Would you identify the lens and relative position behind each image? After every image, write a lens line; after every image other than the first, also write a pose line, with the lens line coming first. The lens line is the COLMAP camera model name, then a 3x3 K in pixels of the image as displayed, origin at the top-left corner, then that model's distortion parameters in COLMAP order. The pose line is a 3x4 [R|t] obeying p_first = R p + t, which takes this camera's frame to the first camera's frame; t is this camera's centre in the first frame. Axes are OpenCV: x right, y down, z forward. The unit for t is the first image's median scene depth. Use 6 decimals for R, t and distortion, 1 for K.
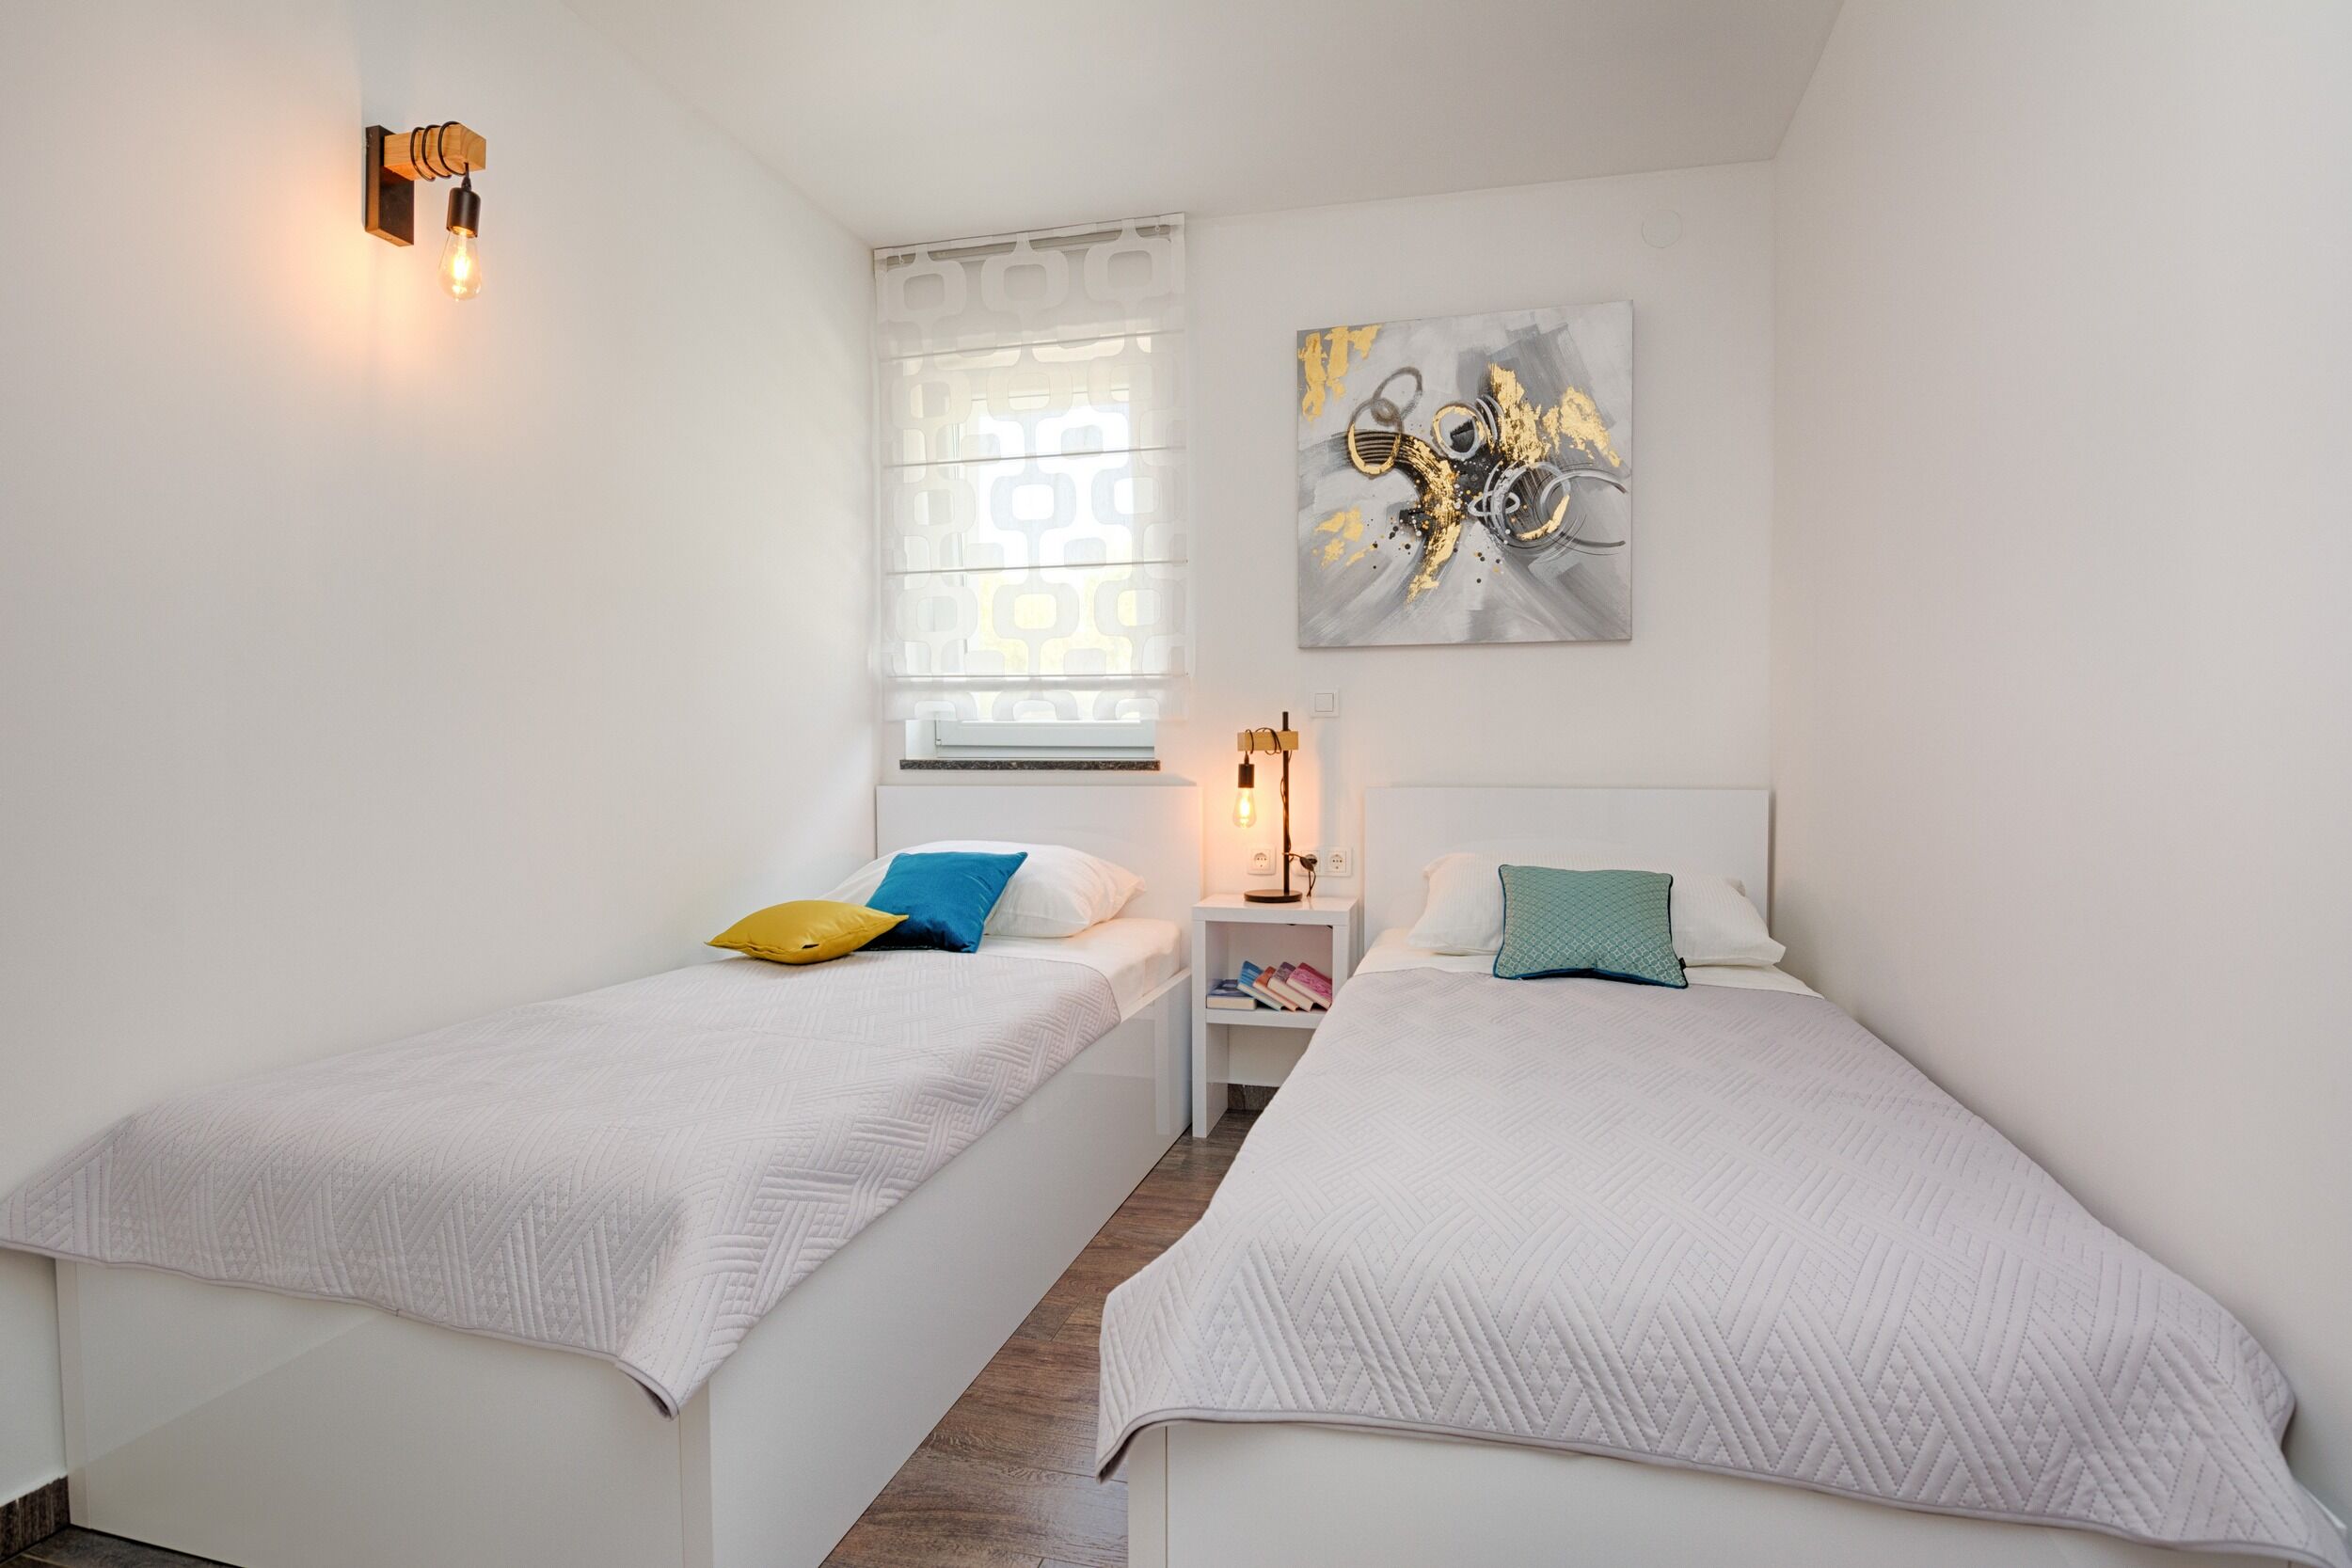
lens RADIAL K [[1095.7, 0, 1216.4], [0, 1095.7, 780.1], [0, 0, 1]] dist [-0.020200, -0.000316]
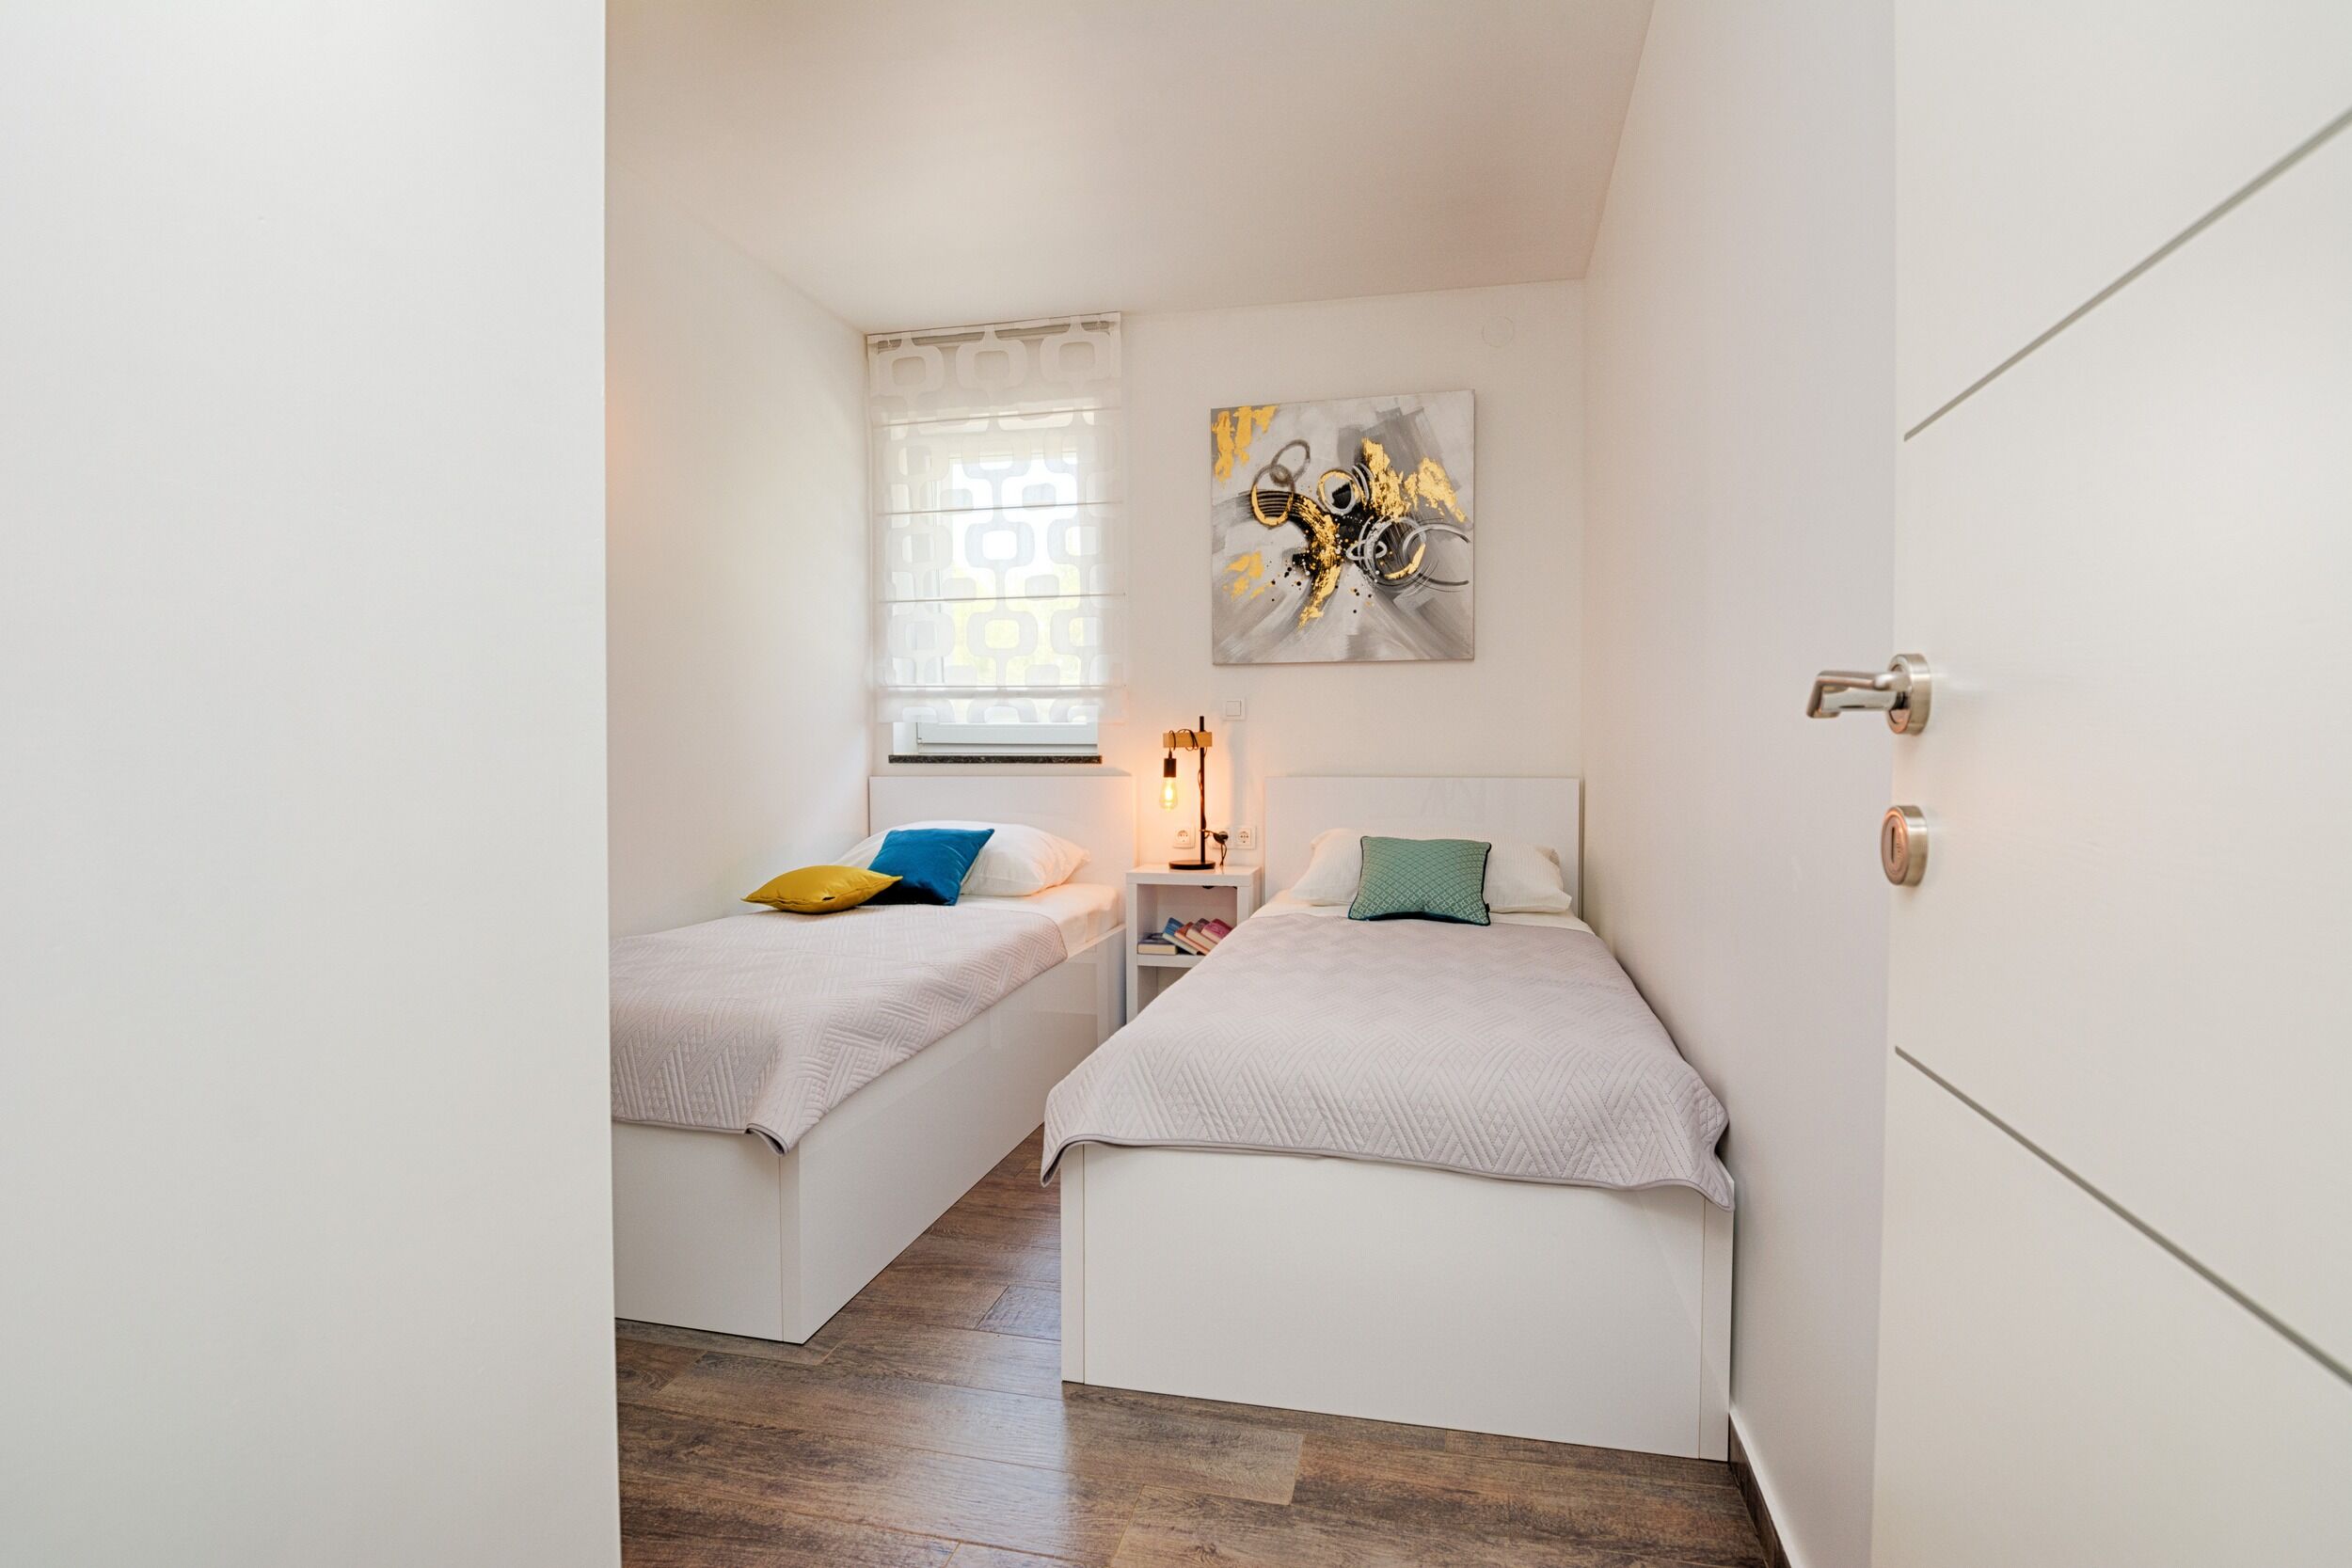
lens RADIAL K [[1144.9, 0, 1172.2], [0, 1144.9, 777.5], [0, 0, 1]] dist [-0.010646, -0.008975]
pose [[0.999944, -0.000434, -0.010565, 0.045360], [0.000447, 0.999999, 0.001229, 0.005782], [0.010564, -0.001234, 0.999943, -0.313600]]
